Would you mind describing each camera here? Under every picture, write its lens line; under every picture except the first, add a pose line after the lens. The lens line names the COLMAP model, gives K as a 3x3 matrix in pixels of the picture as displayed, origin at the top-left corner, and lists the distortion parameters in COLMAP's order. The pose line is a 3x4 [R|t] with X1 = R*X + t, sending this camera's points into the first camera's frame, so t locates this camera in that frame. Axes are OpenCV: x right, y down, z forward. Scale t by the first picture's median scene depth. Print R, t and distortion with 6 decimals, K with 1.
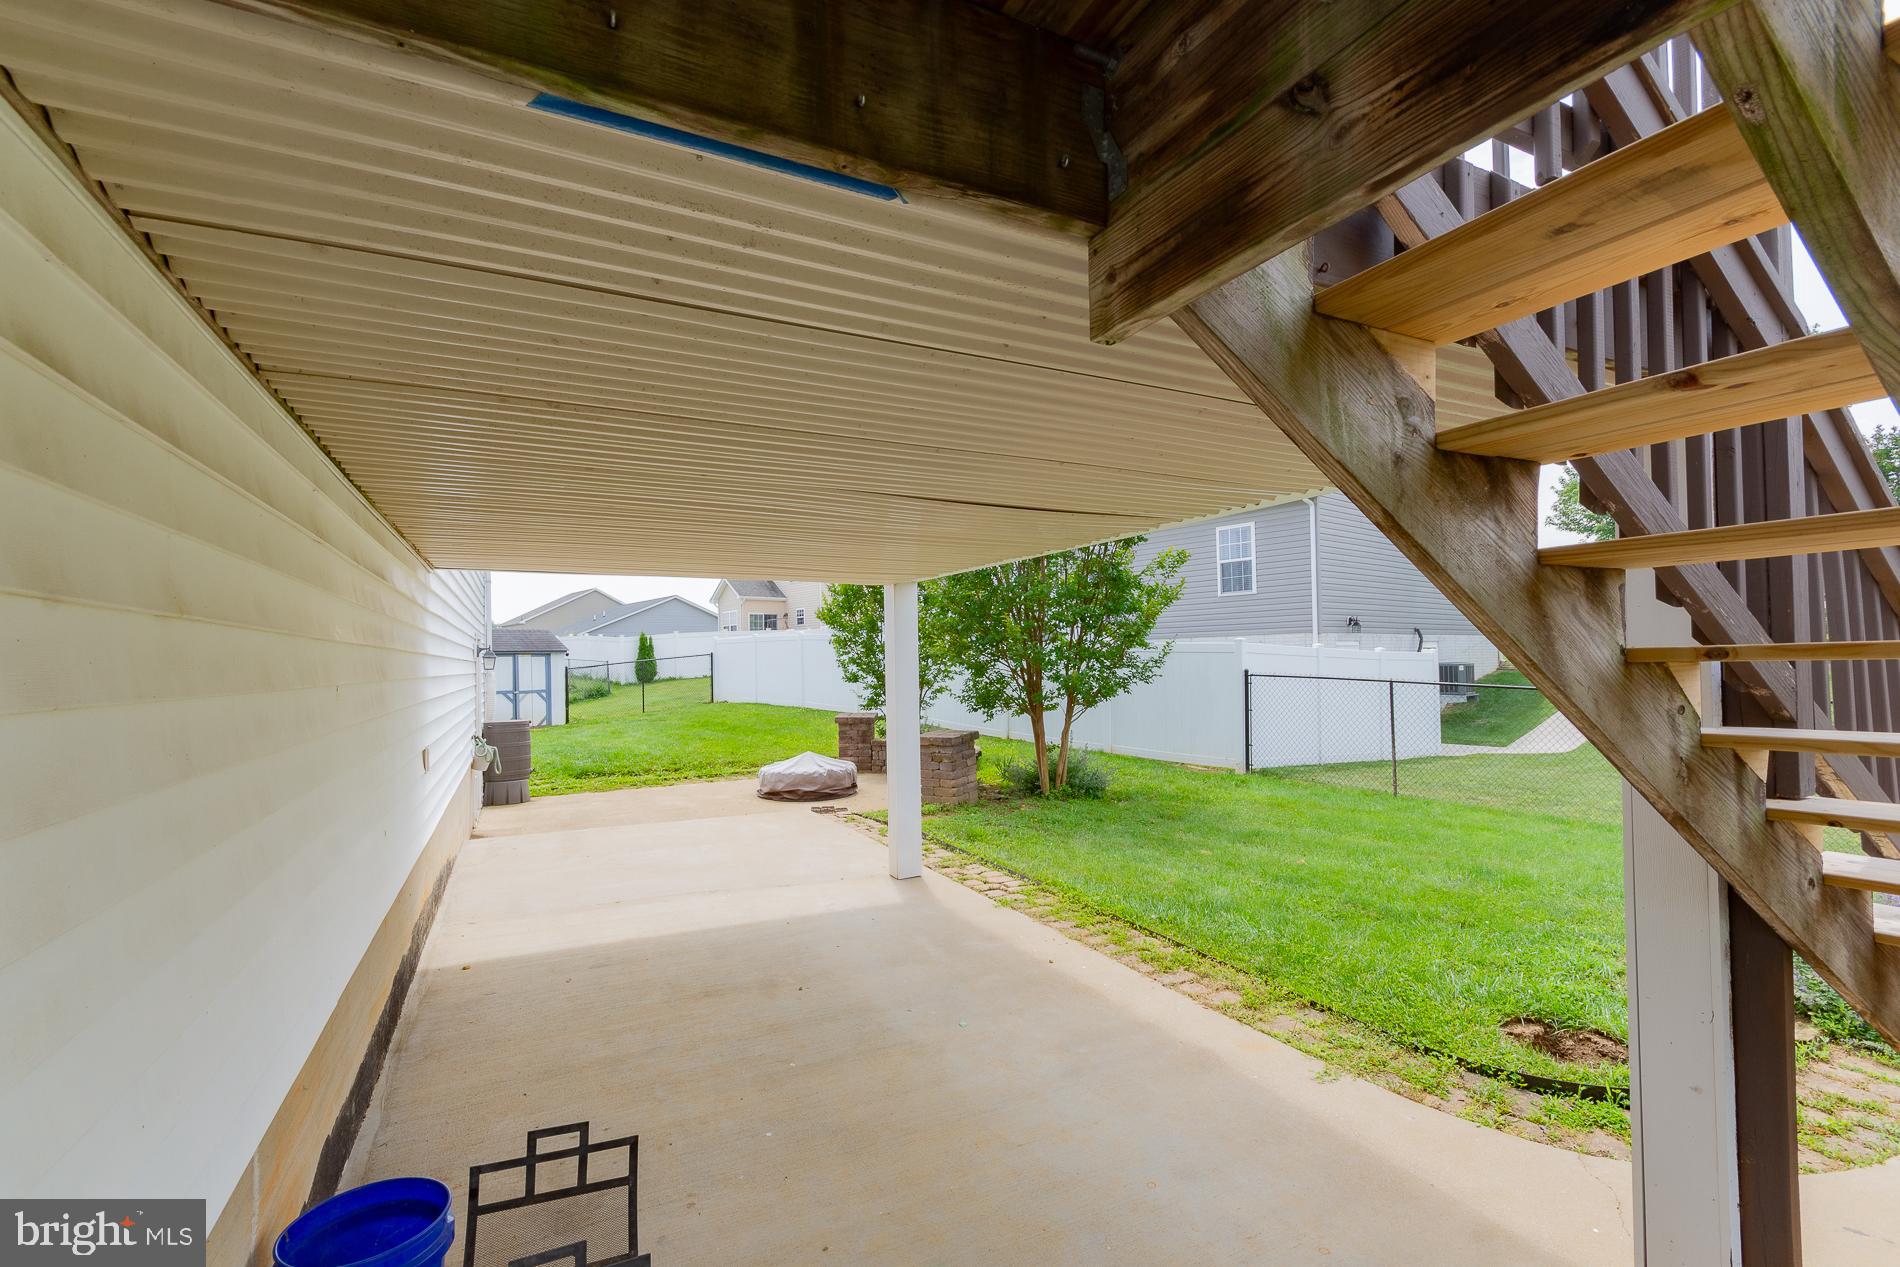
lens RADIAL K [[848.9, 0, 945.8], [0, 848.9, 640.2], [0, 0, 1]] dist [0.001078, -0.000010]
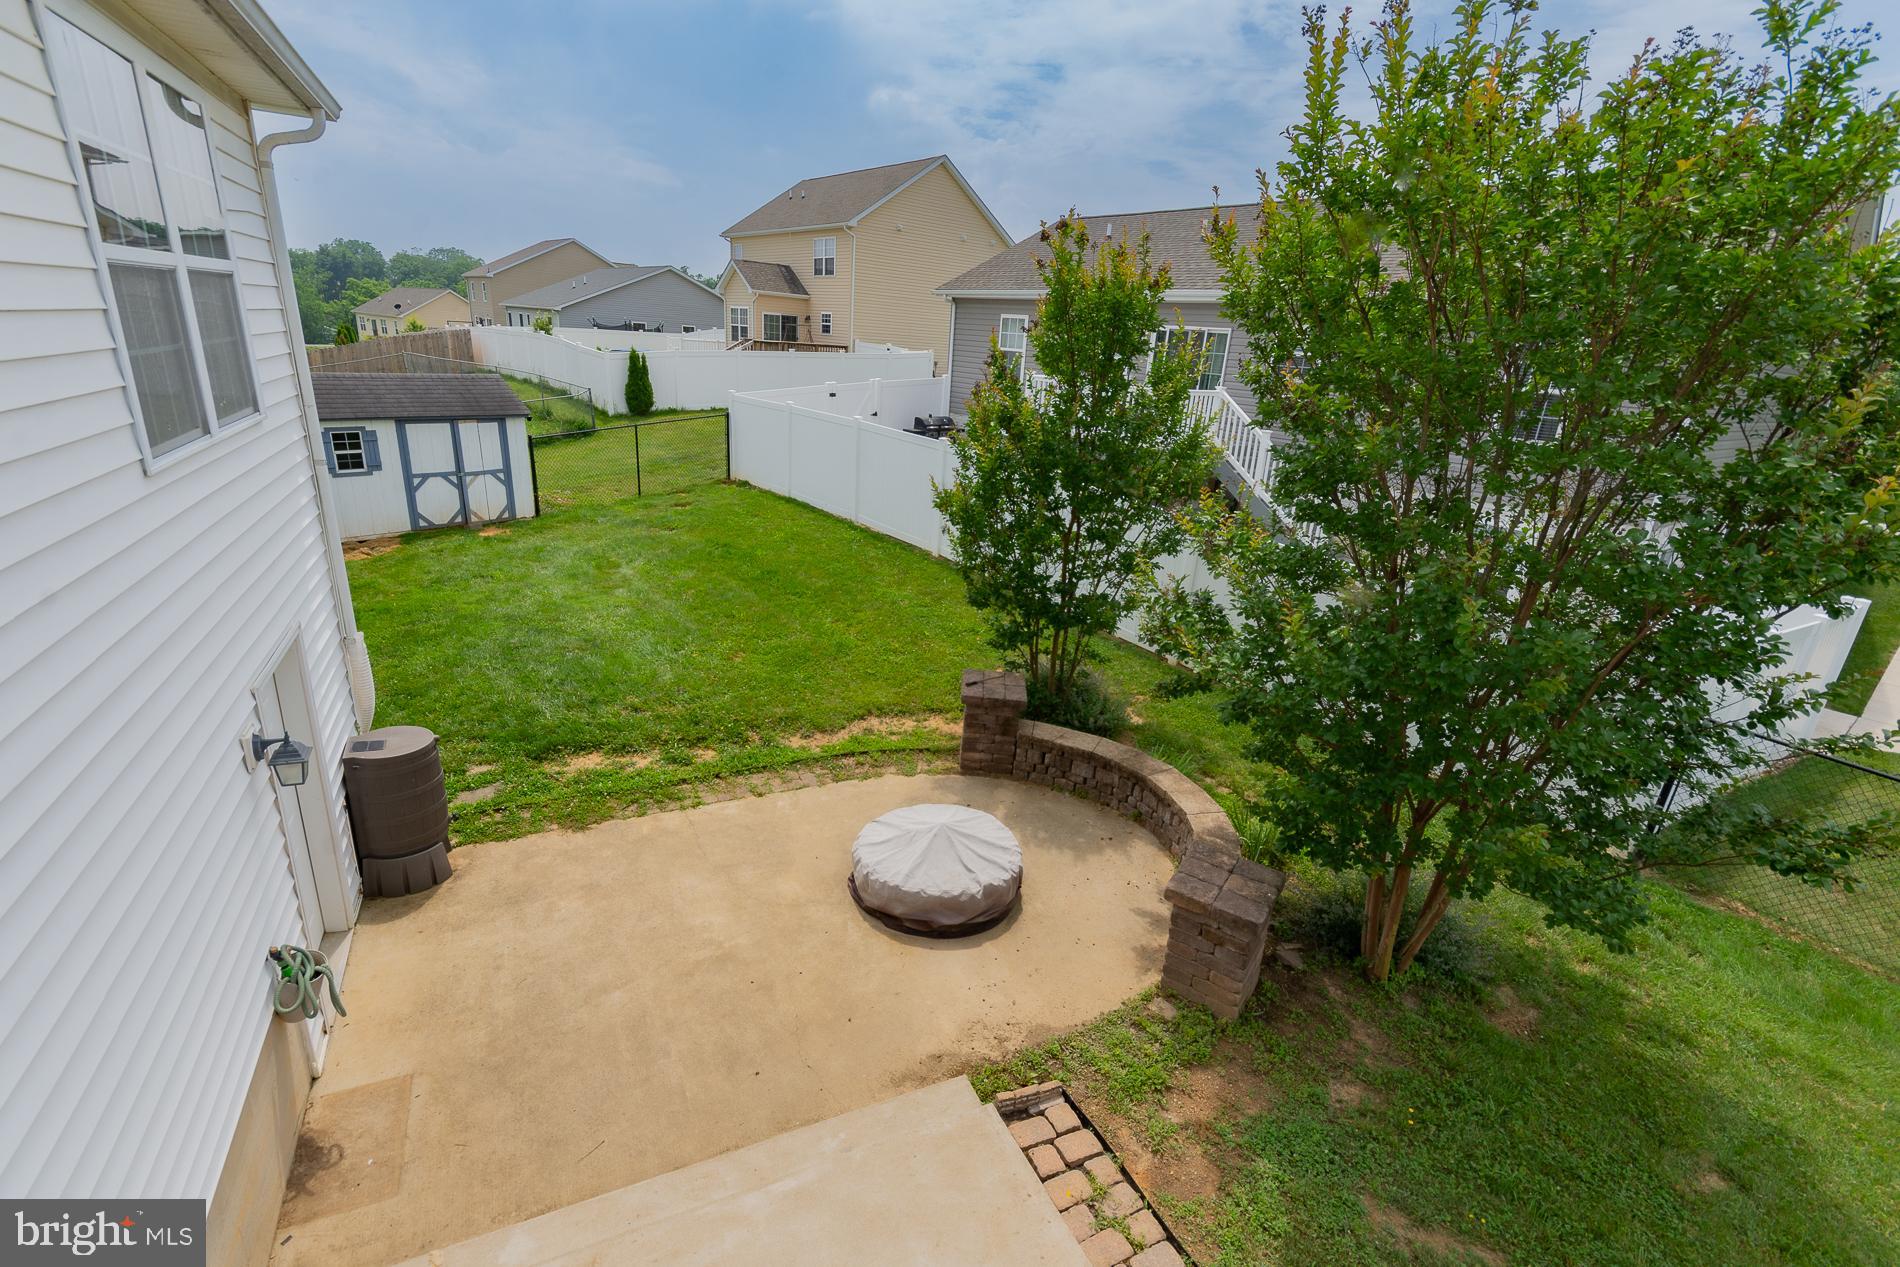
lens RADIAL K [[857.2, 0, 951.1], [0, 857.2, 645.9], [0, 0, 1]] dist [0.008657, 0.000299]
pose [[0.996256, 0.083993, 0.020454, -0.108069], [-0.085739, 0.929786, 0.357975, -0.112395], [0.011049, -0.358389, 0.933507, 0.309133]]
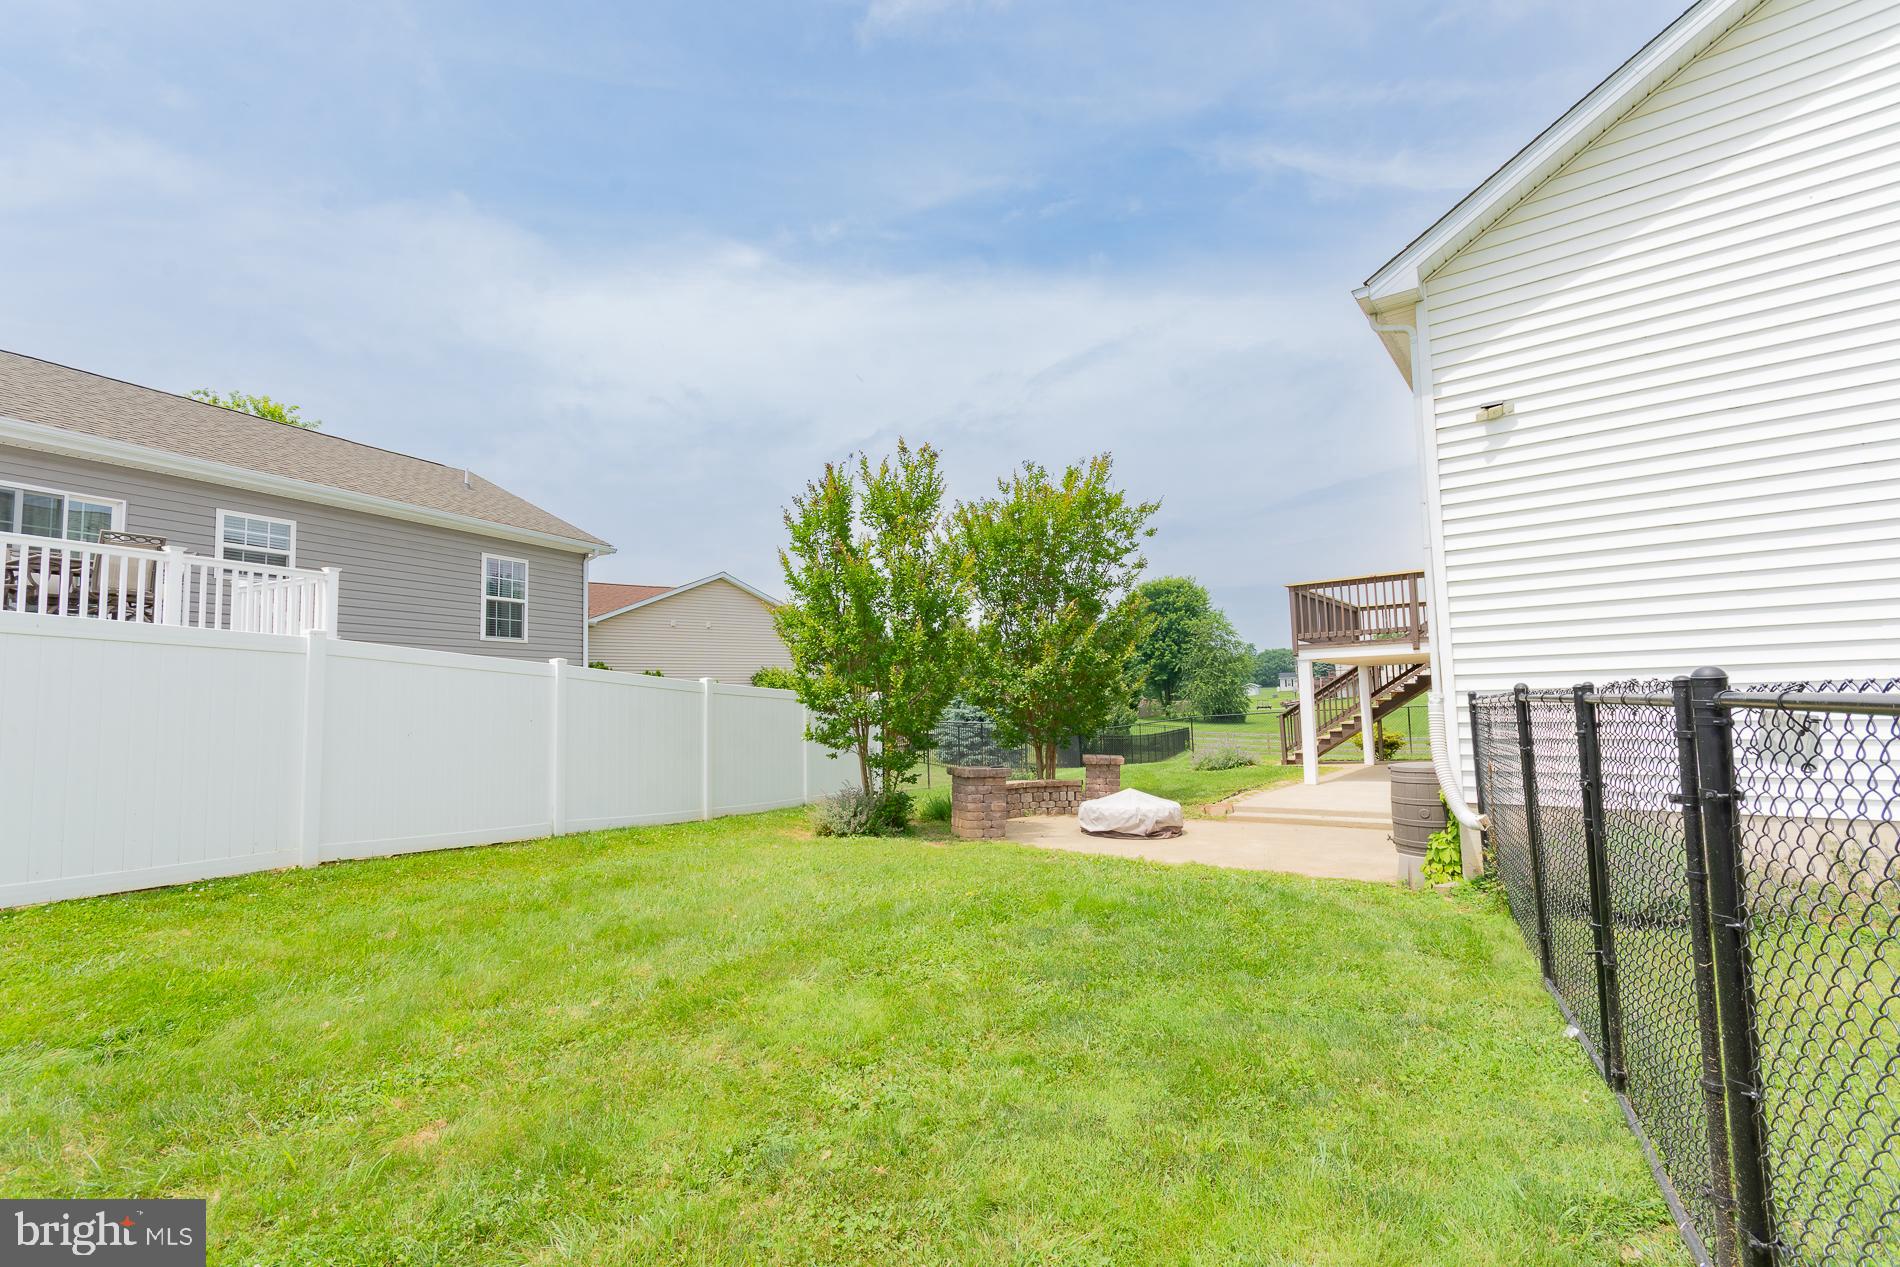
lens RADIAL K [[833.3, 0, 951.8], [0, 833.3, 649.5], [0, 0, 1]] dist [-0.000082, -0.000149]
pose [[-0.439267, 0.089182, 0.893919, -0.575389], [0.013154, 0.995592, -0.092862, 0.035474], [-0.898260, -0.029033, -0.438504, 0.980185]]
